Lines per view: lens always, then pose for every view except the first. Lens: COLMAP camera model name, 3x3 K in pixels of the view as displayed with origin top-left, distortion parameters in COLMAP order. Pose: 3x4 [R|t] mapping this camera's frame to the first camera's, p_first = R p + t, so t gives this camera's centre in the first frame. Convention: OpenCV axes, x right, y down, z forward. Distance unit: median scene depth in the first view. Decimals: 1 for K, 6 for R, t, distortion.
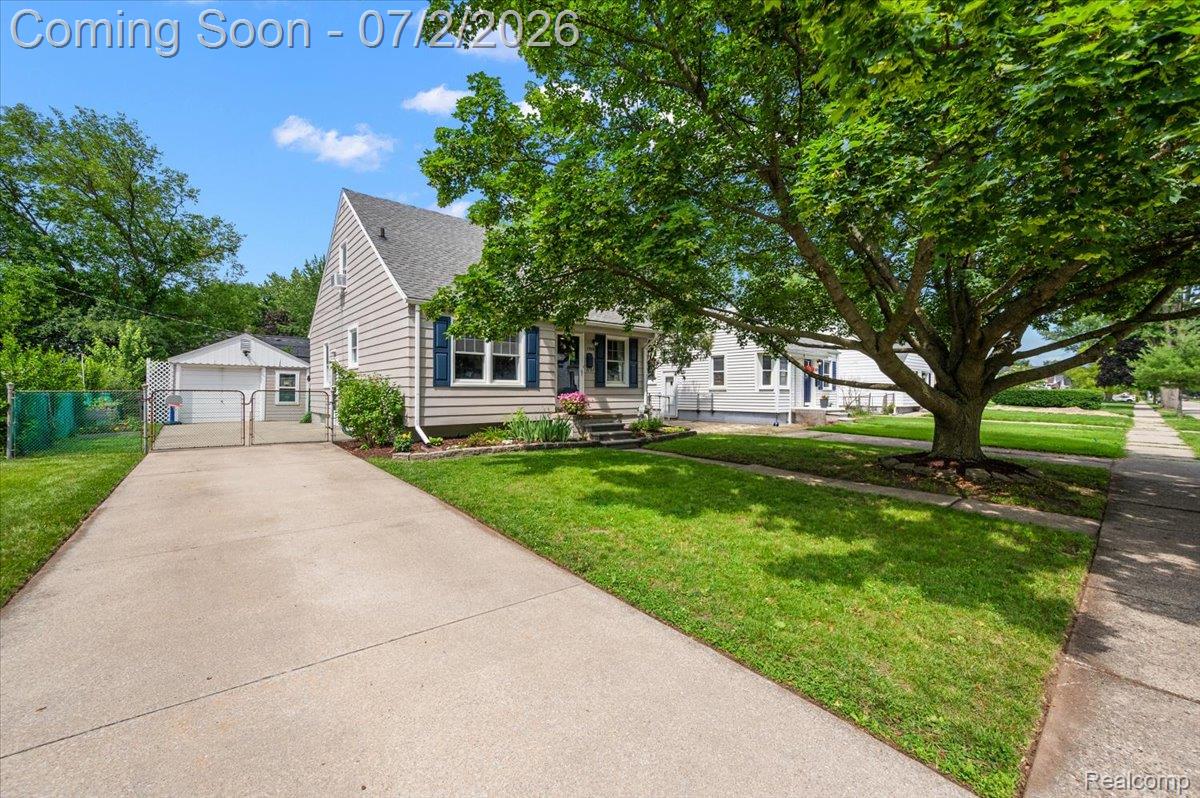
lens RADIAL K [[473.4, 0, 585.8], [0, 473.4, 397.9], [0, 0, 1]] dist [0.000563, 0.000194]
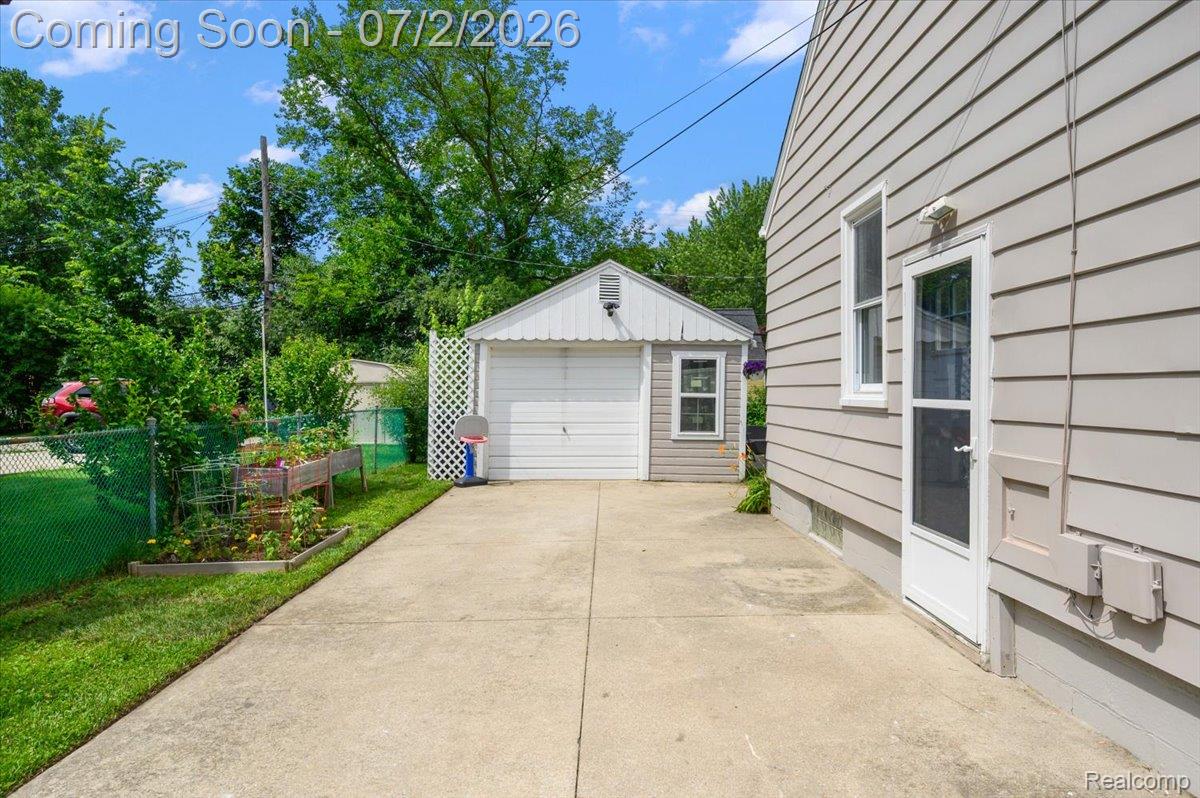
lens RADIAL K [[523.5, 0, 595.3], [0, 523.5, 389.8], [0, 0, 1]] dist [-0.001001, -0.000178]
pose [[0.745871, -0.002863, -0.666085, -0.421868], [-0.008159, 0.999876, -0.013433, -0.020087], [0.666041, 0.015454, 0.745755, 0.646599]]
